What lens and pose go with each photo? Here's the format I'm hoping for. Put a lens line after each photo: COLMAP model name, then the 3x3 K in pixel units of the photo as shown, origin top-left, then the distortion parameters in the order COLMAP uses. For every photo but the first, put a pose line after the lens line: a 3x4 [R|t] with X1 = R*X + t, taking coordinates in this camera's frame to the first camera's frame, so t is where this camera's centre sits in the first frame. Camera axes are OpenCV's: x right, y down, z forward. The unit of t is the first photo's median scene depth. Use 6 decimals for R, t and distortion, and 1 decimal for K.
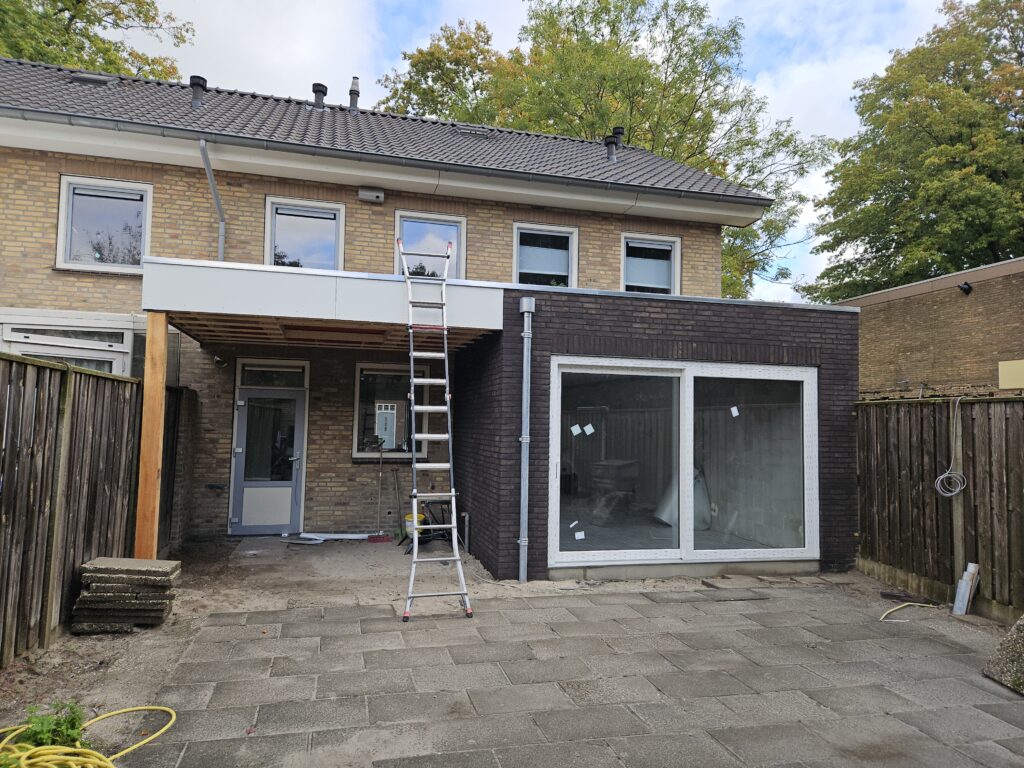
lens RADIAL K [[669.7, 0, 508.0], [0, 669.7, 383.1], [0, 0, 1]] dist [0.068738, -0.052032]
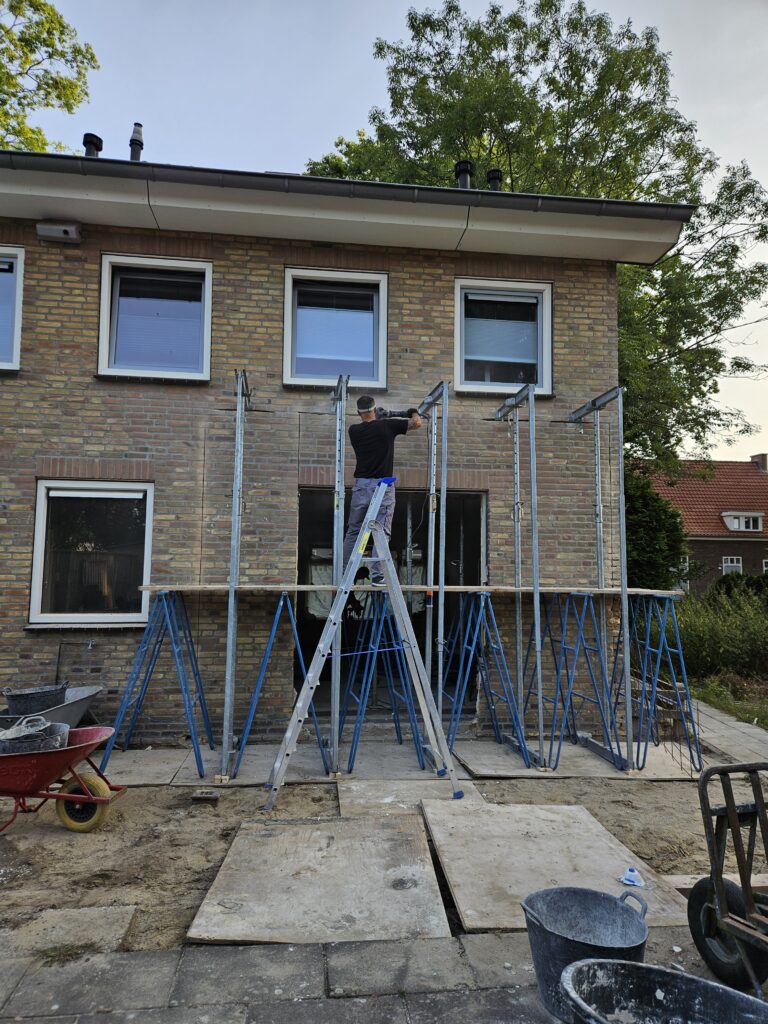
lens RADIAL K [[669.7, 0, 383.6], [0, 669.7, 514.9], [0, 0, 1]] dist [0.068738, -0.052032]
pose [[0.990643, -0.019470, -0.135083, 0.209829], [0.016374, 0.999578, -0.023990, 0.026796], [0.135493, 0.021554, 0.990544, 0.385221]]
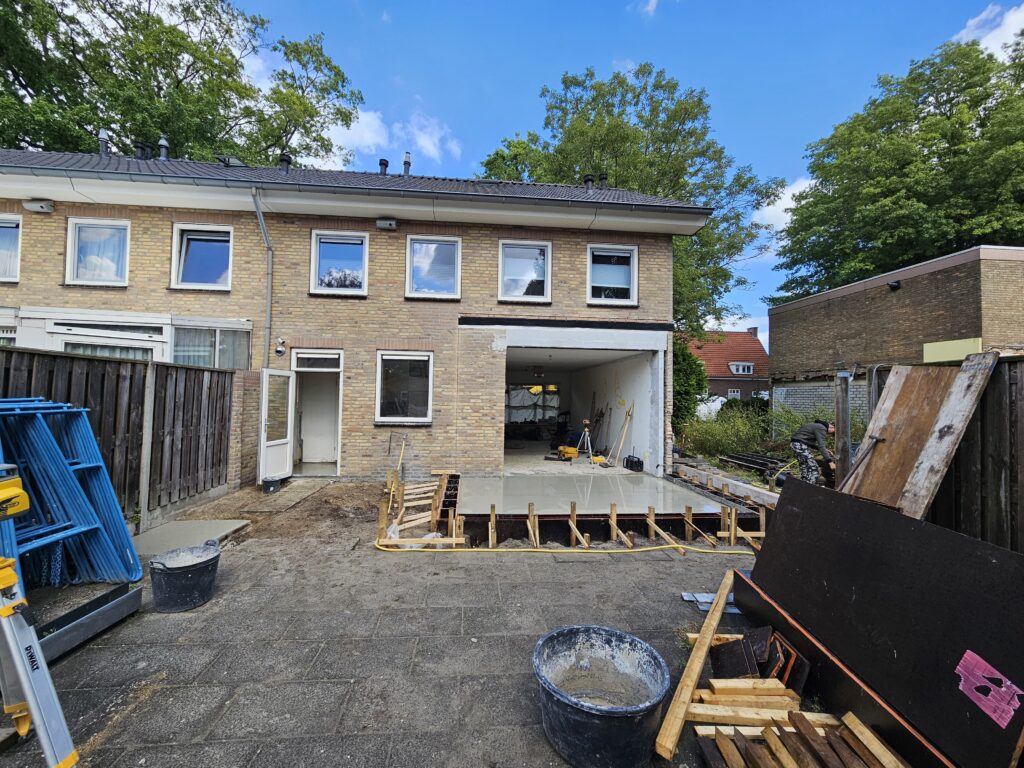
lens RADIAL K [[415.6, 0, 507.0], [0, 415.6, 384.0], [0, 0, 1]] dist [-0.001996, 0.000644]
pose [[0.986313, -0.008103, -0.164687, 0.166687], [0.012804, 0.999540, 0.027502, 0.016989], [0.164388, -0.029234, 0.985962, 0.231040]]
